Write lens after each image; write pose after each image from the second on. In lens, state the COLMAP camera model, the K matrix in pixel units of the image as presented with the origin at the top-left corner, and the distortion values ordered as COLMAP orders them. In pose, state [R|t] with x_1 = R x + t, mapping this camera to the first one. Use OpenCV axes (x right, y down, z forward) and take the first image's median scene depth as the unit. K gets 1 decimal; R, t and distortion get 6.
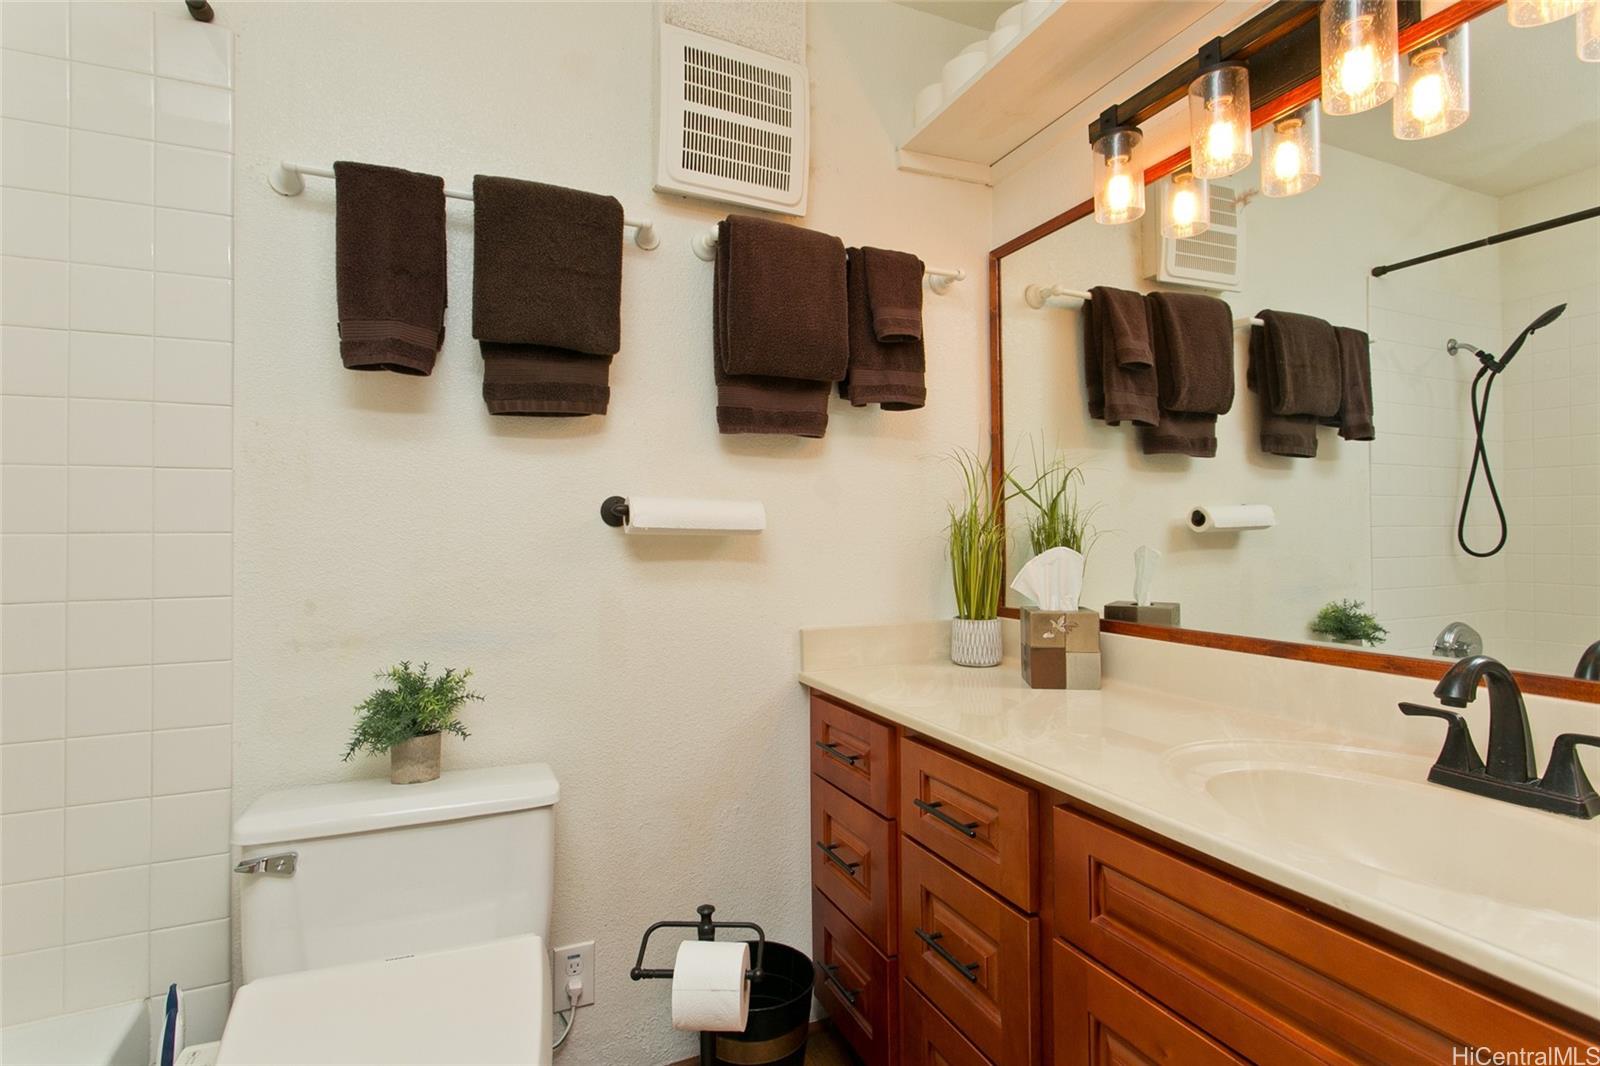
lens RADIAL K [[757.1, 0, 771.3], [0, 757.1, 545.5], [0, 0, 1]] dist [-0.001215, 0.001342]
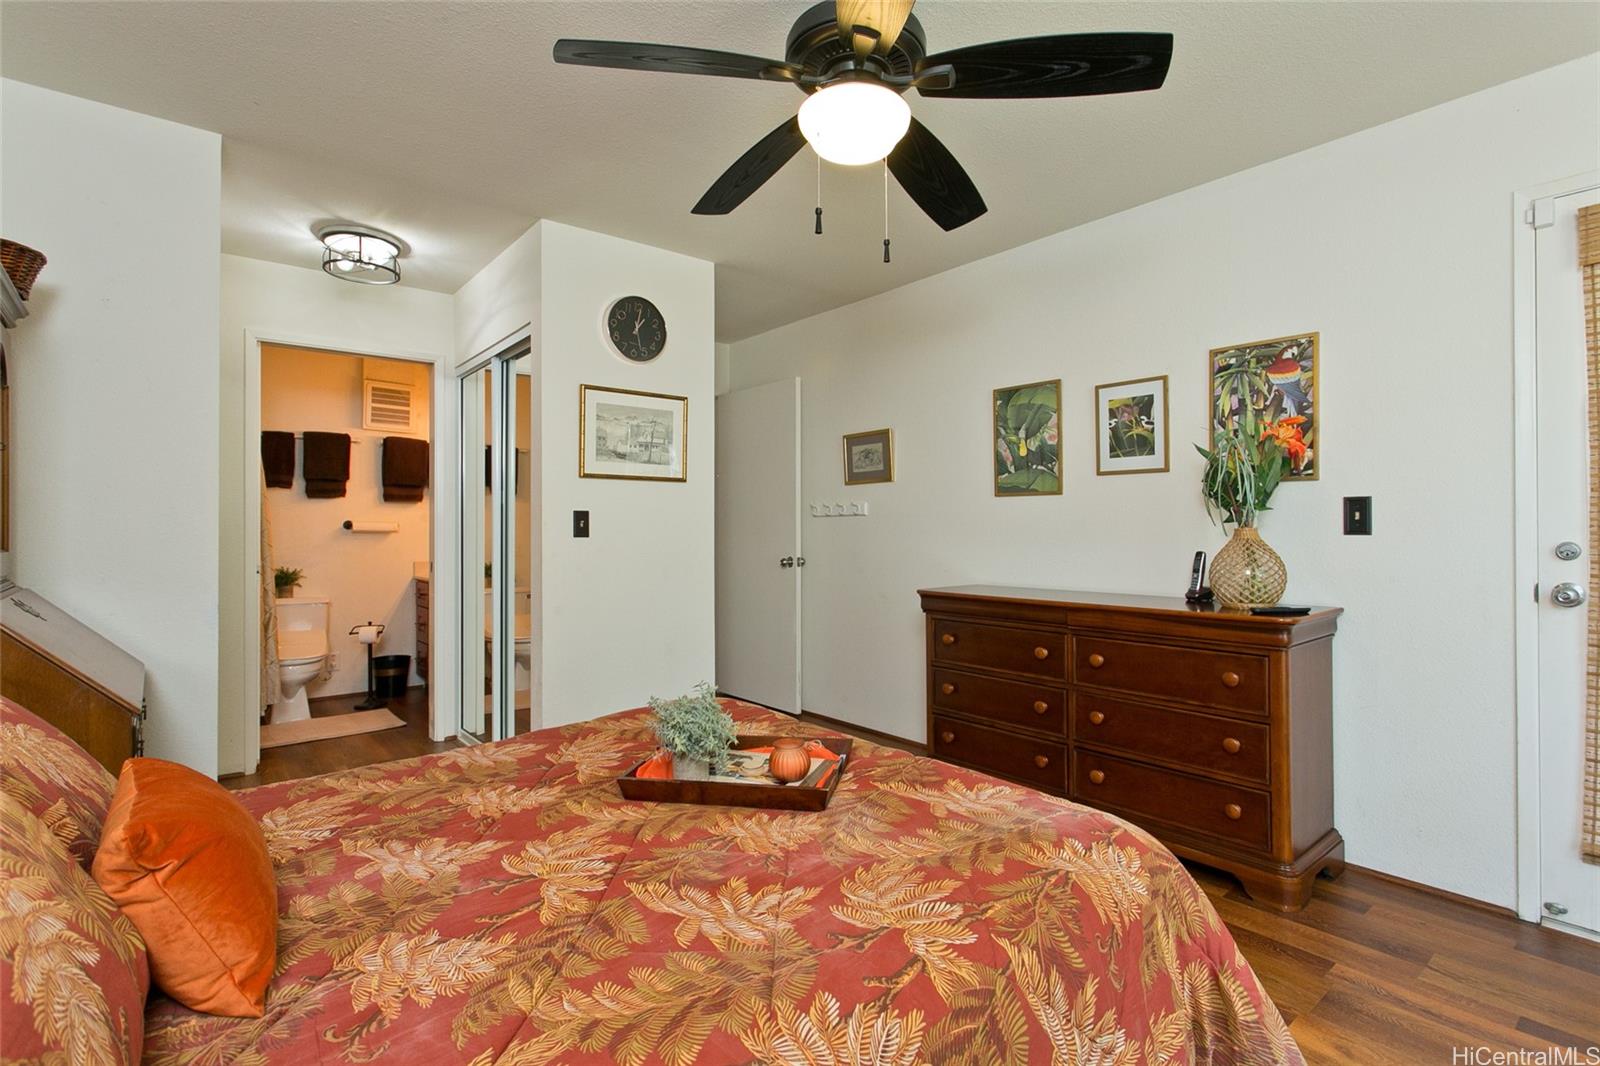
lens RADIAL K [[757.1, 0, 783.7], [0, 757.1, 539.8], [0, 0, 1]] dist [-0.001215, 0.001342]
pose [[0.963388, 0.000364, 0.268110, 0.758324], [0.002455, 0.999945, -0.010177, 0.060640], [-0.268100, 0.010462, 0.963334, -2.764455]]
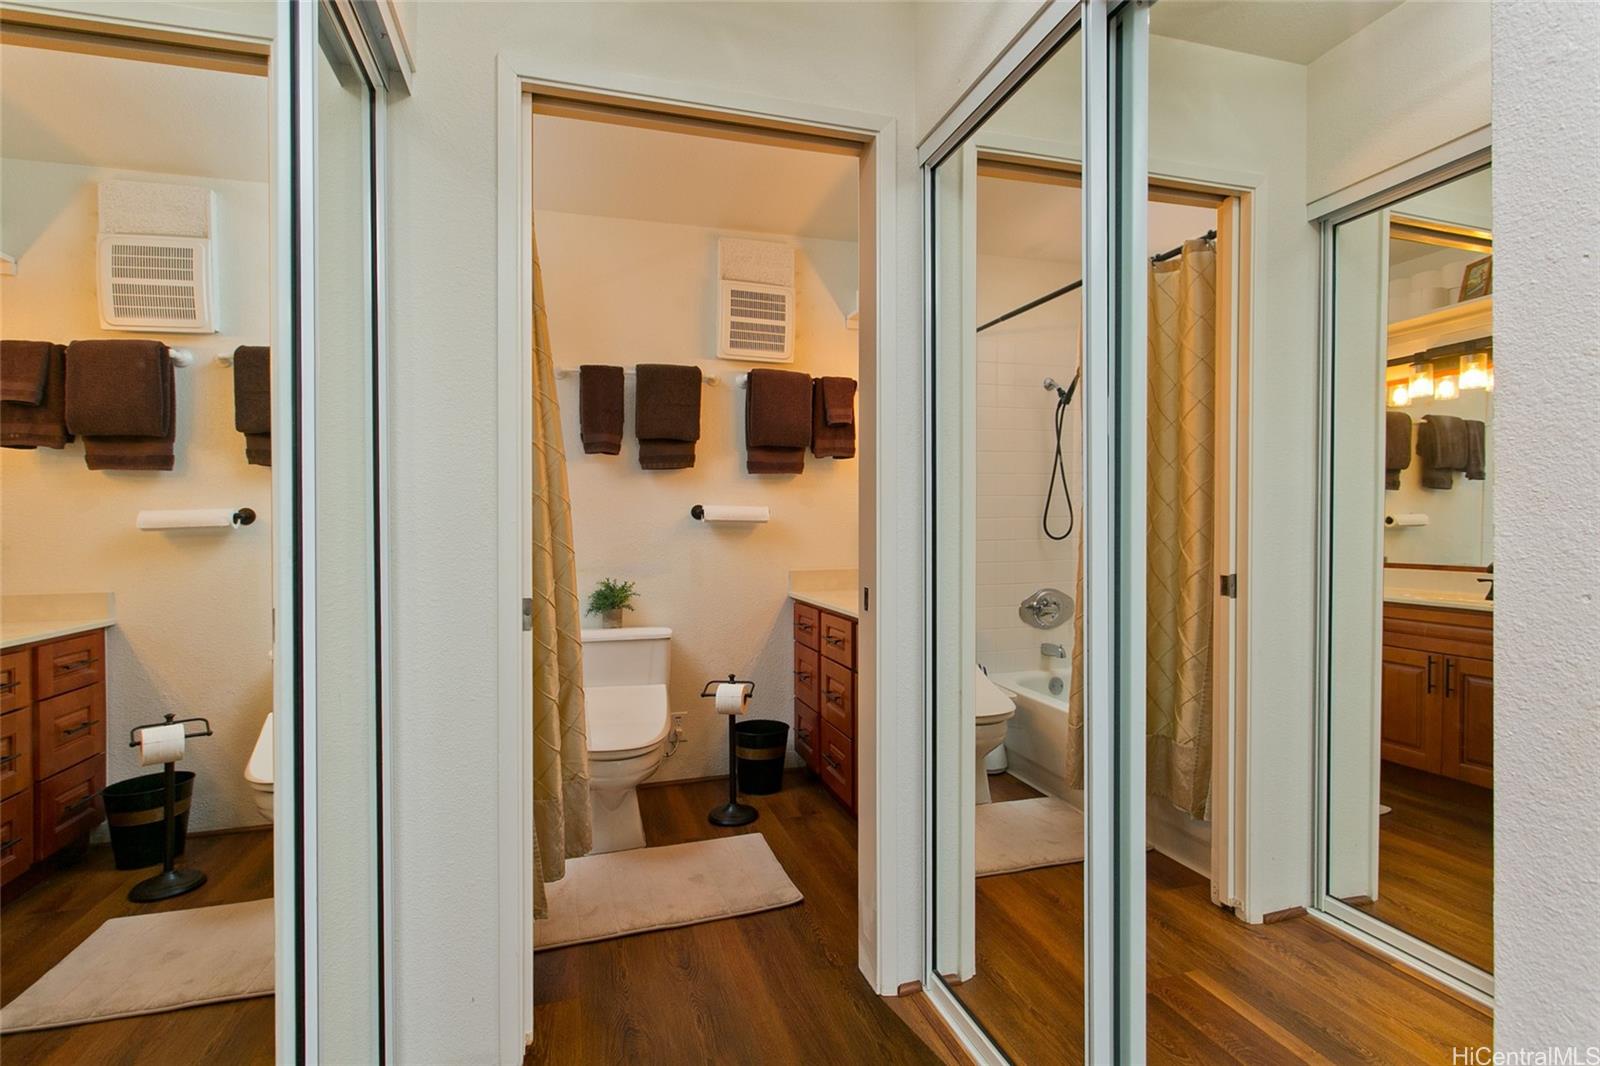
lens RADIAL K [[757.1, 0, 799.7], [0, 757.1, 529.7], [0, 0, 1]] dist [-0.001215, 0.001342]
pose [[0.994171, -0.002710, -0.107783, 0.304071], [0.001418, 0.999926, -0.012062, 0.031112], [0.107808, 0.011839, 0.994101, -1.076938]]
